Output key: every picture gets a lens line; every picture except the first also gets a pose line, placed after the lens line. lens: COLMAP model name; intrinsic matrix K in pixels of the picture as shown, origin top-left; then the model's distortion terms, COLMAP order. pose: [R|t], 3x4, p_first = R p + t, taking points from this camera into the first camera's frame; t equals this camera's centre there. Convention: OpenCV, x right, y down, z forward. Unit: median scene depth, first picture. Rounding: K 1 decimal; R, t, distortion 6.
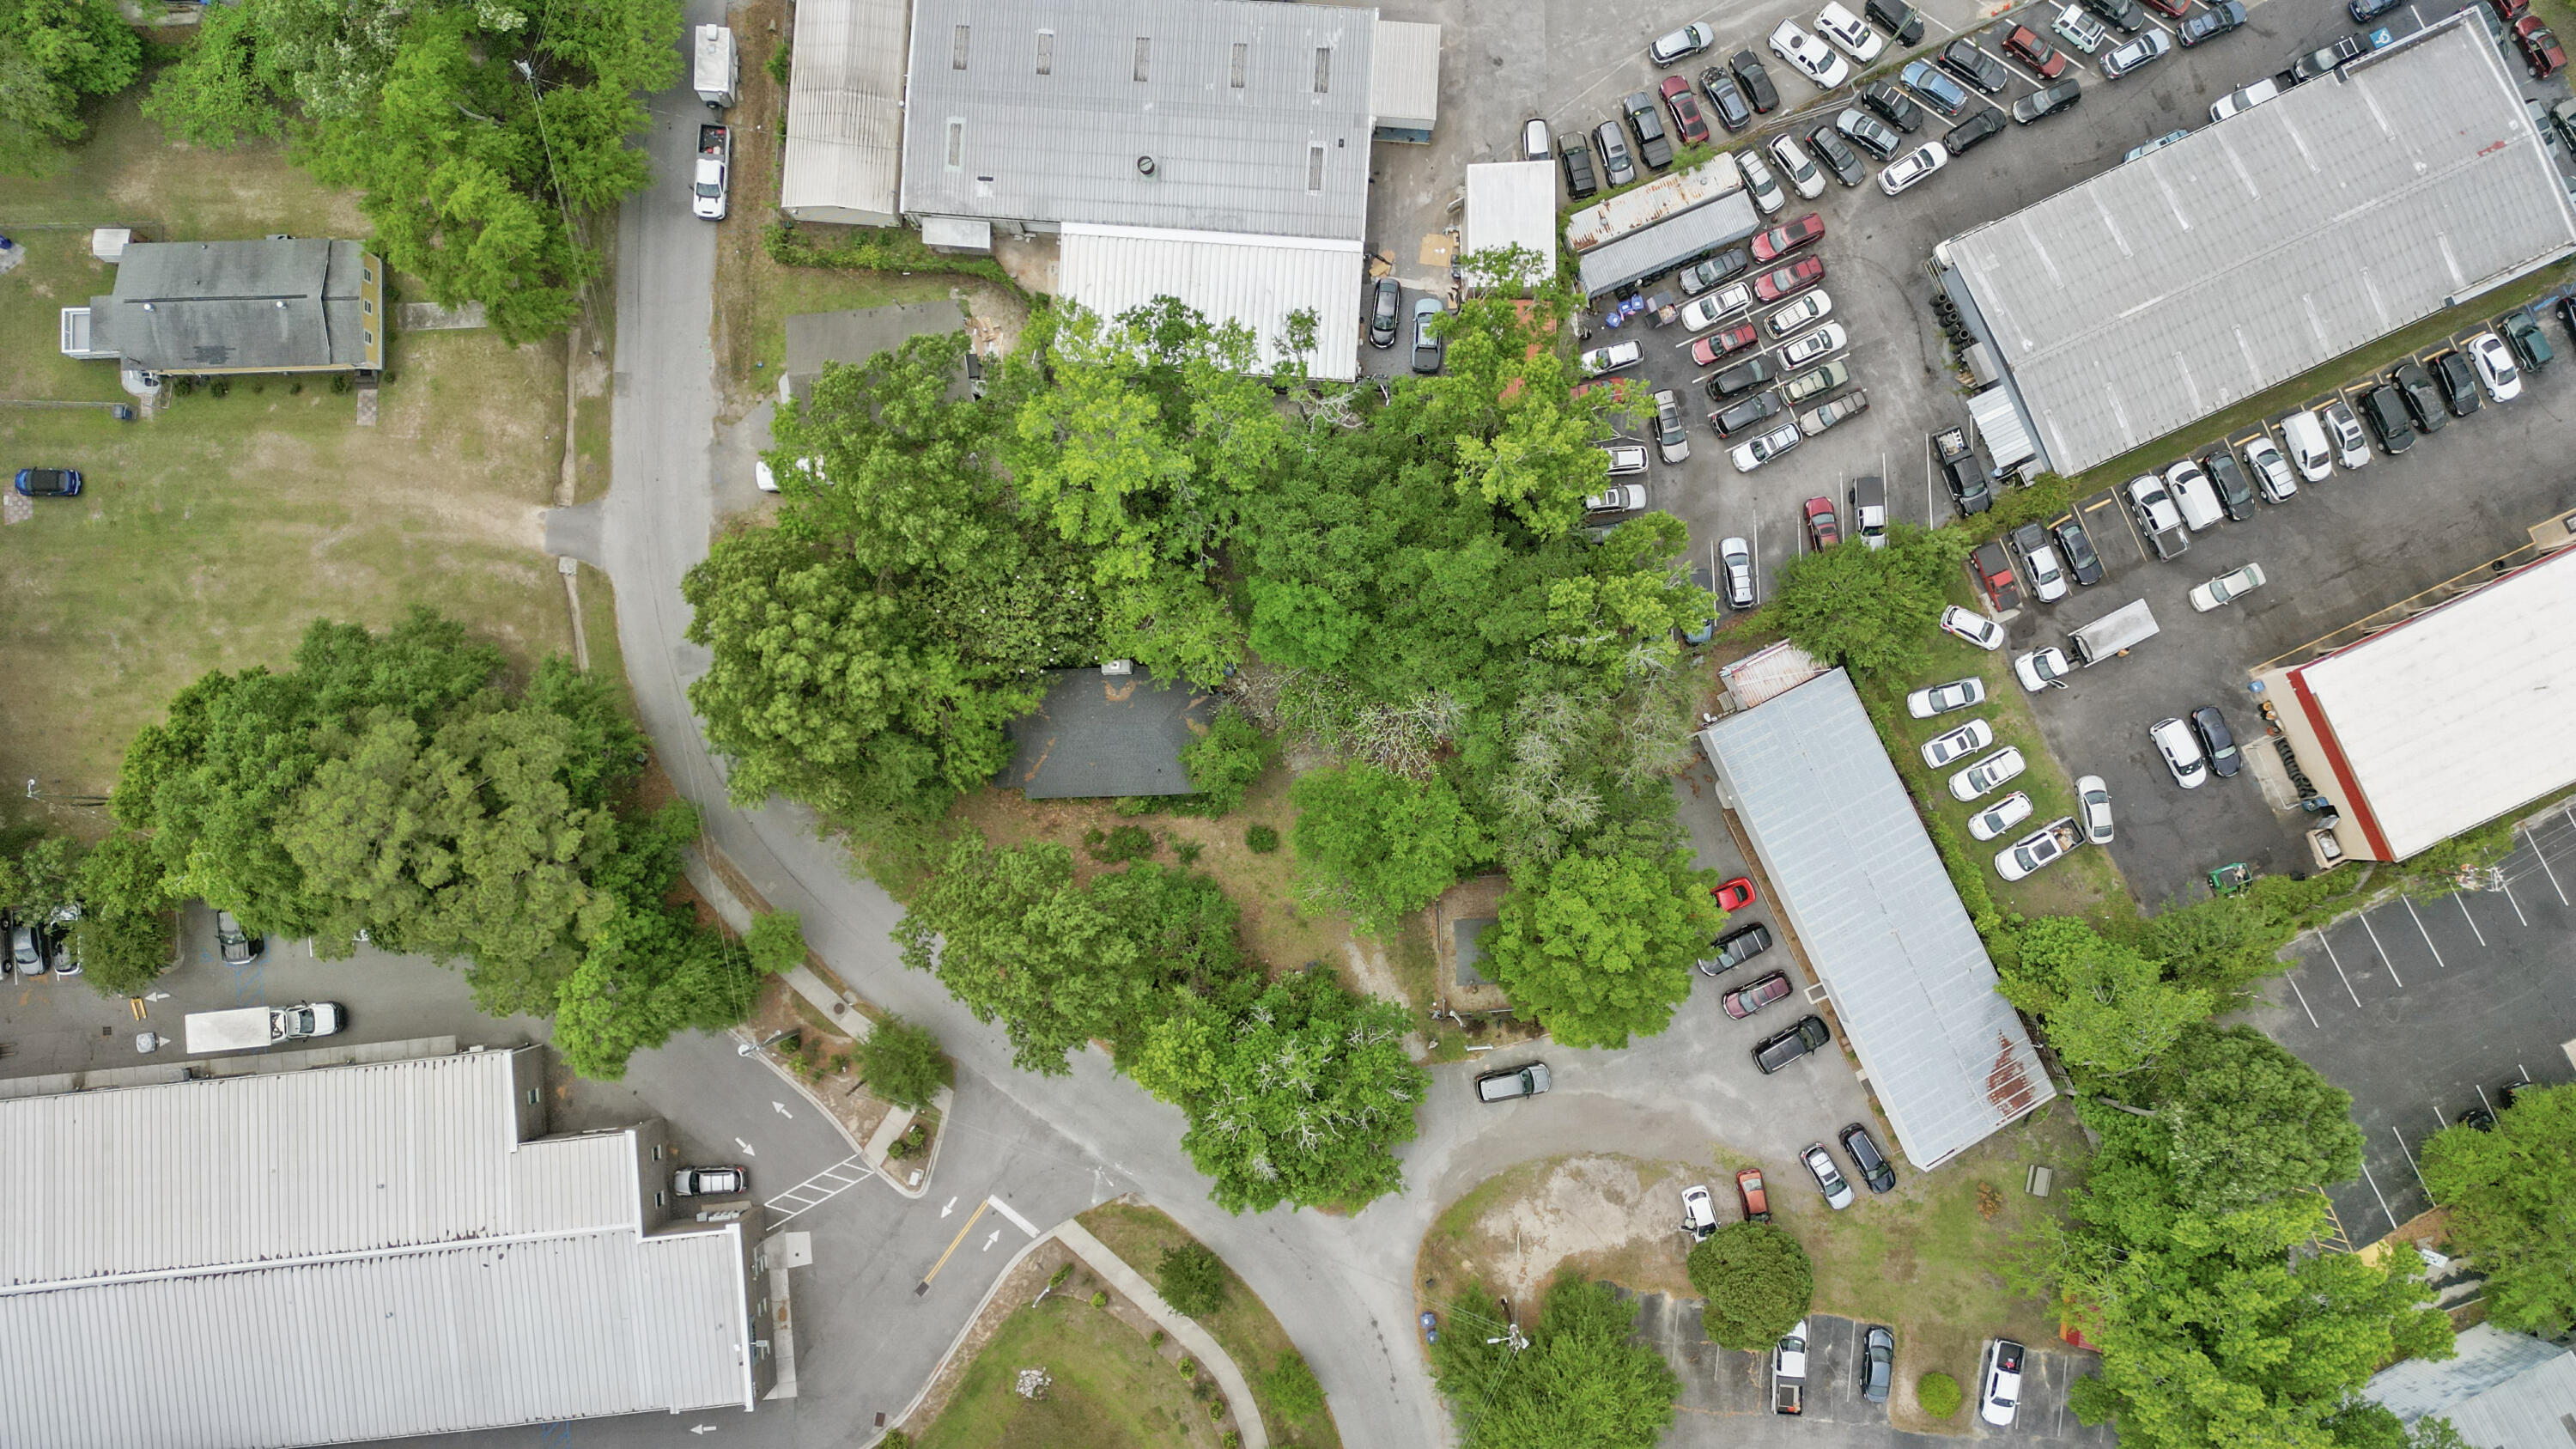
lens RADIAL K [[1881.7, 0, 1295.9], [0, 1881.7, 700.9], [0, 0, 1]] dist [-0.009694, -0.004598]
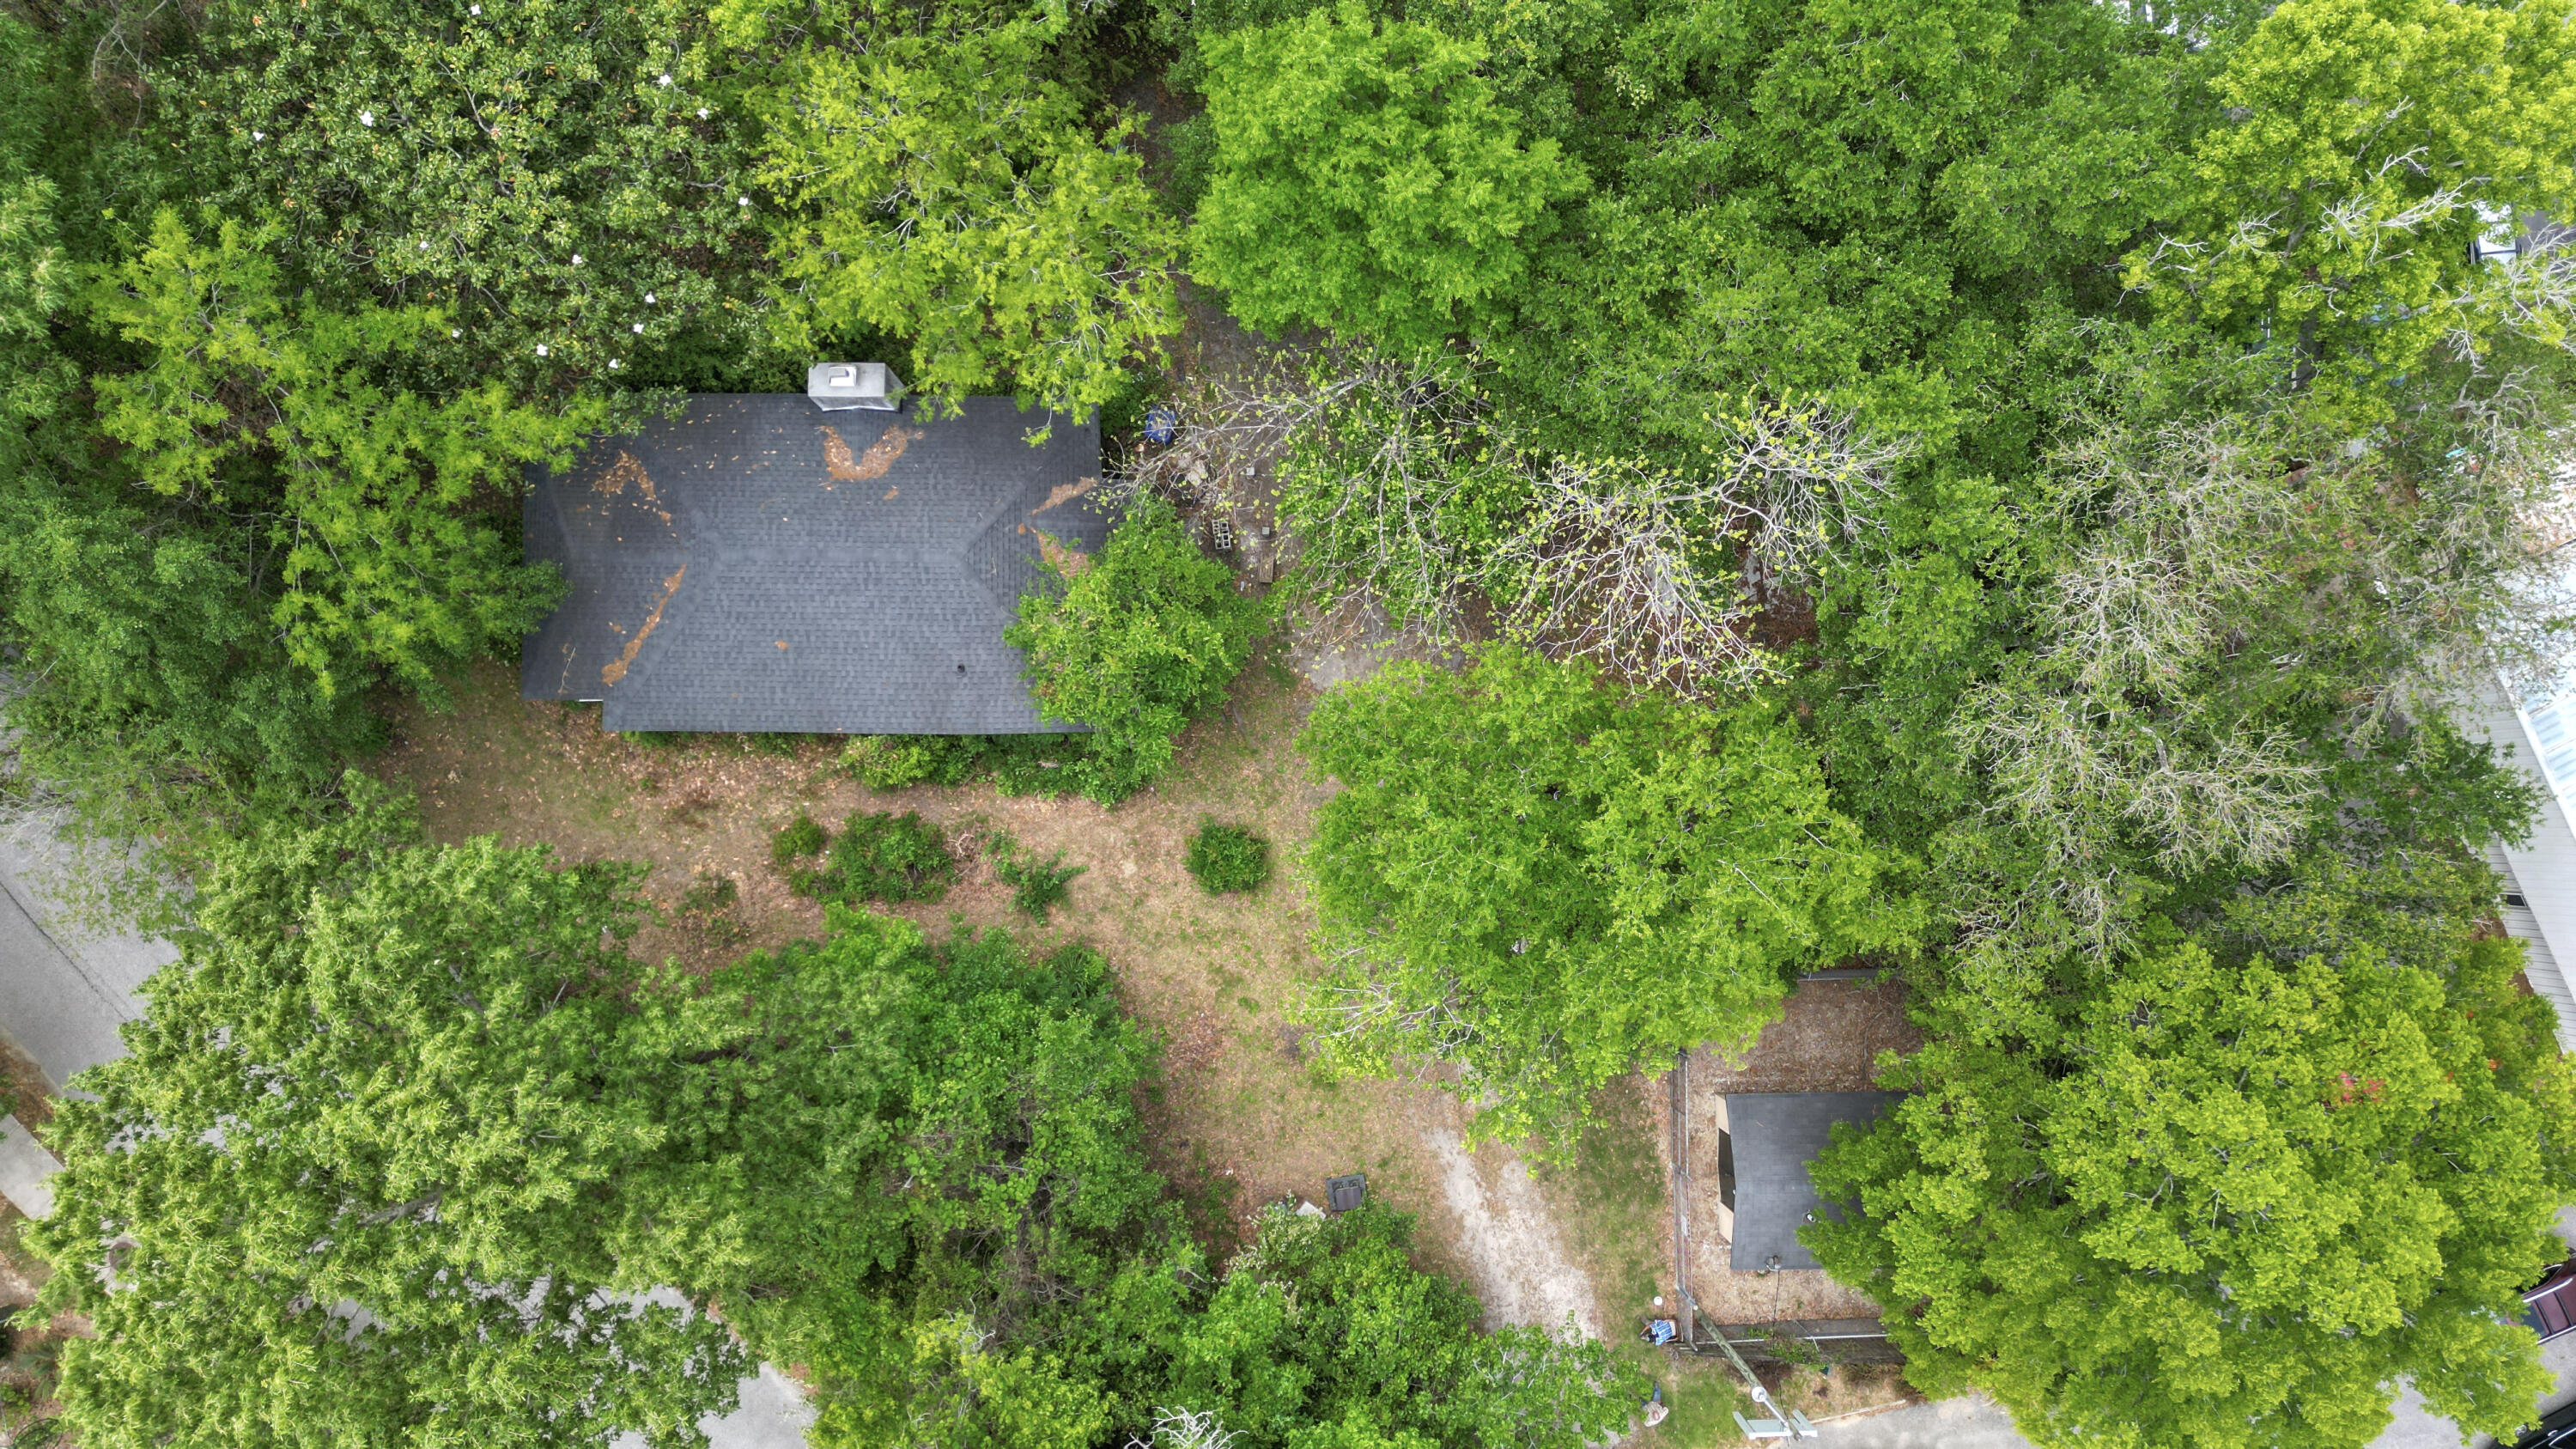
lens RADIAL K [[1881.7, 0, 1277.4], [0, 1881.7, 741.8], [0, 0, 1]] dist [-0.009694, -0.004598]
pose [[0.999264, 0.036416, -0.012051, -0.004378], [-0.036219, 0.999214, 0.016114, 0.045573], [0.012629, -0.015665, 0.999798, 0.657259]]
